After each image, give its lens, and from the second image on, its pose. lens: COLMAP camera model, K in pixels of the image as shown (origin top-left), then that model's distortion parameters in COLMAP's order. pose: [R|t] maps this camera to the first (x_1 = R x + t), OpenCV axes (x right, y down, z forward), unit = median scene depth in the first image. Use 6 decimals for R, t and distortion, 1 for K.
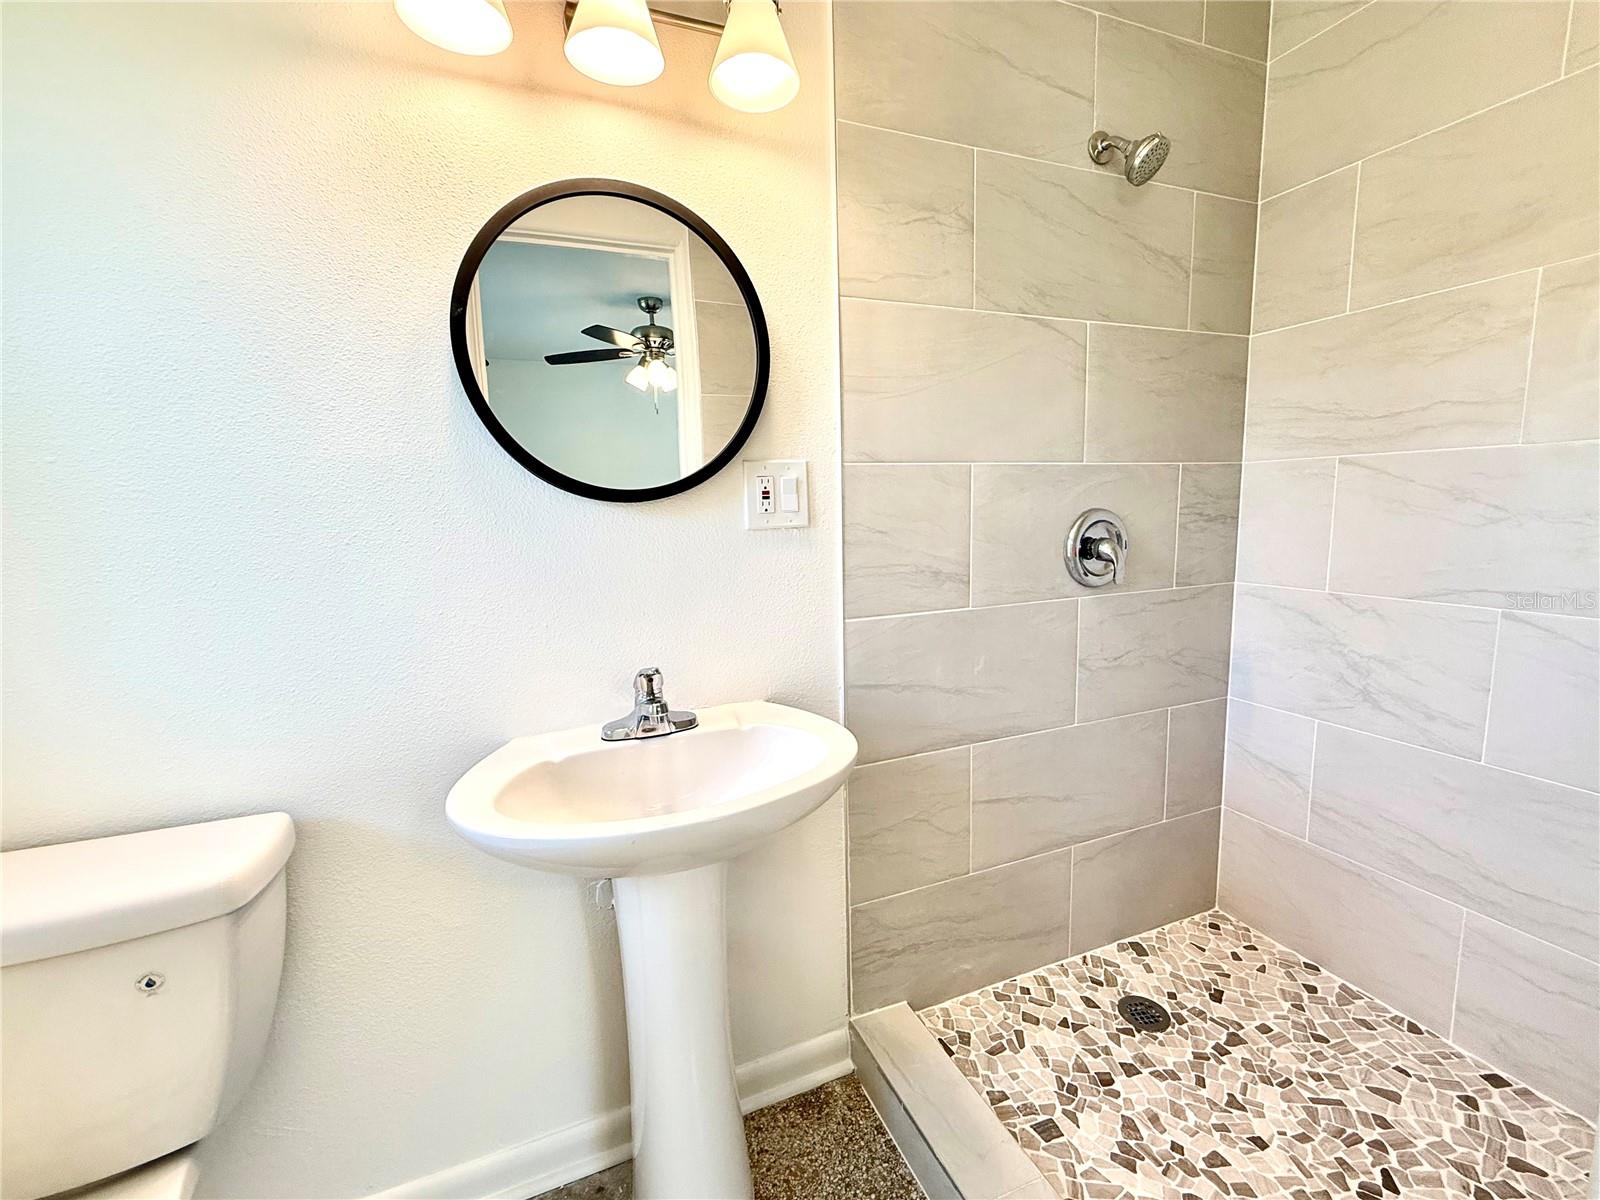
lens RADIAL K [[685.1, 0, 798.6], [0, 685.1, 603.5], [0, 0, 1]] dist [0.000166, 0.000151]
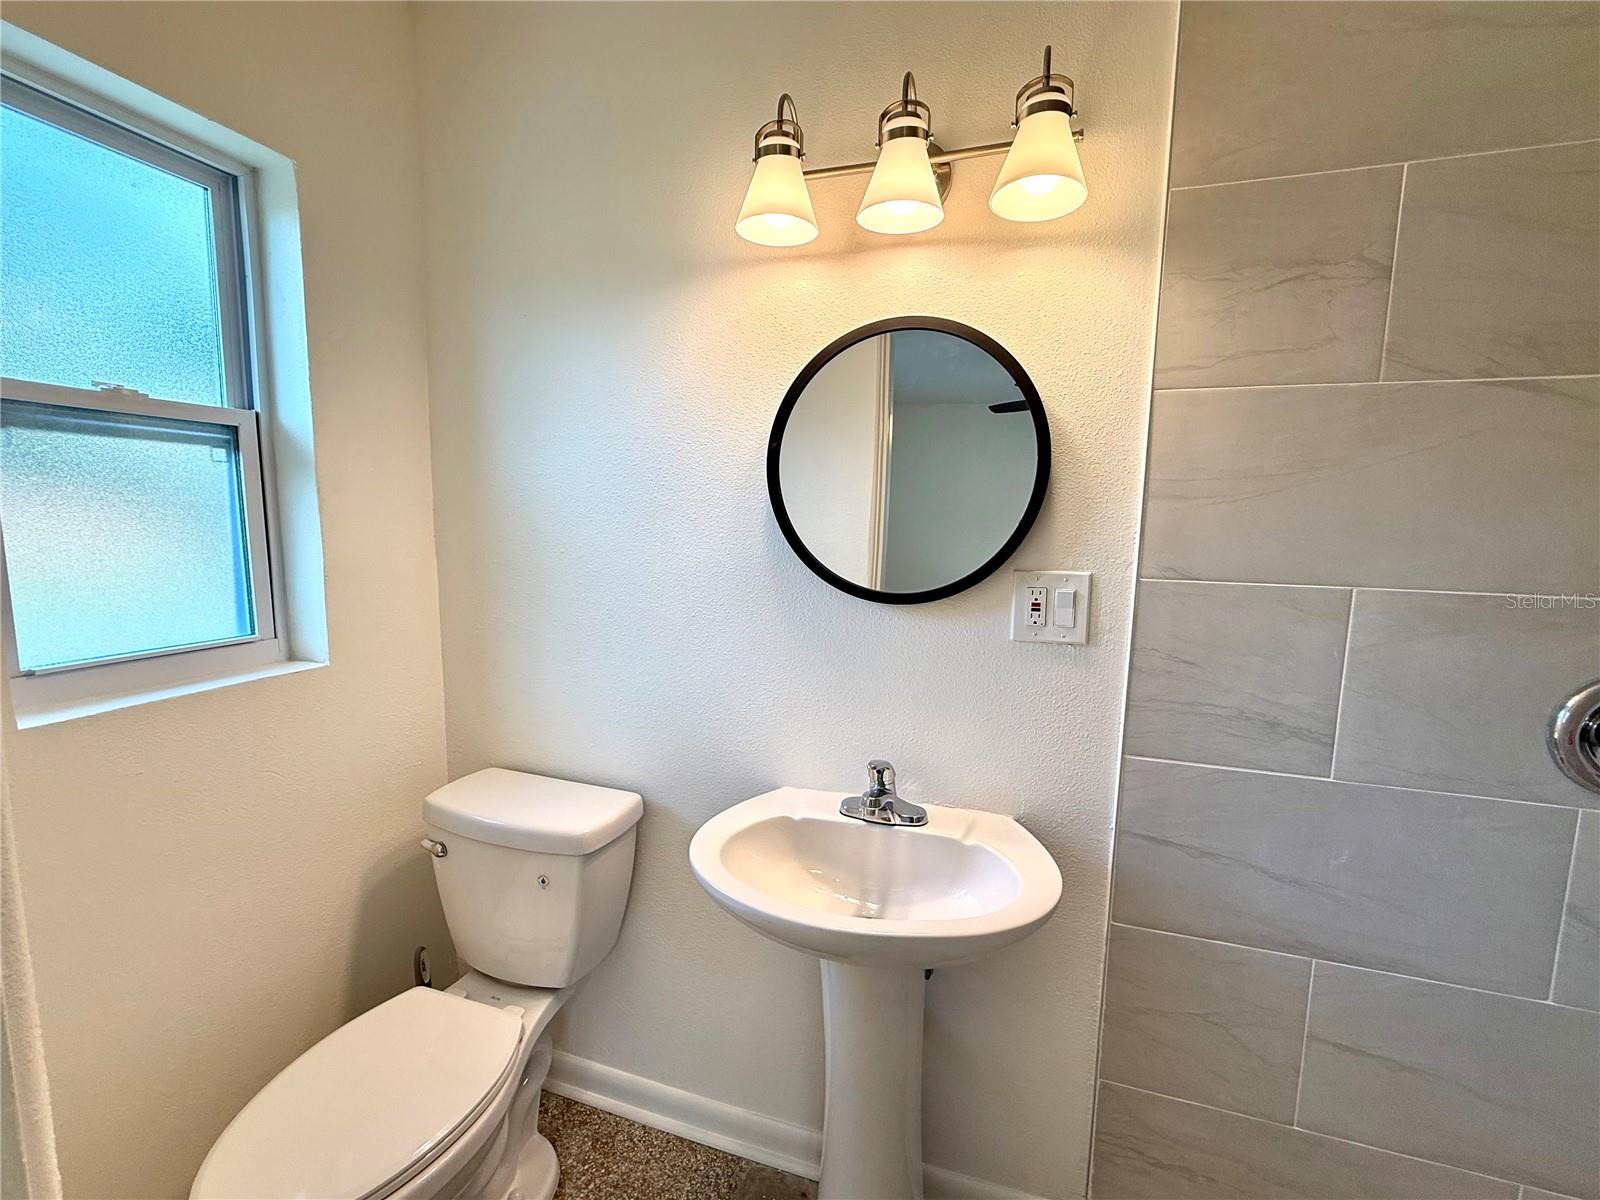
lens RADIAL K [[685.1, 0, 798.6], [0, 685.1, 603.5], [0, 0, 1]] dist [0.000166, 0.000151]
pose [[0.756775, 0.121759, -0.642236, 0.299814], [-0.130556, 0.990857, 0.034014, -0.147030], [0.640505, 0.058107, 0.765752, 0.062903]]
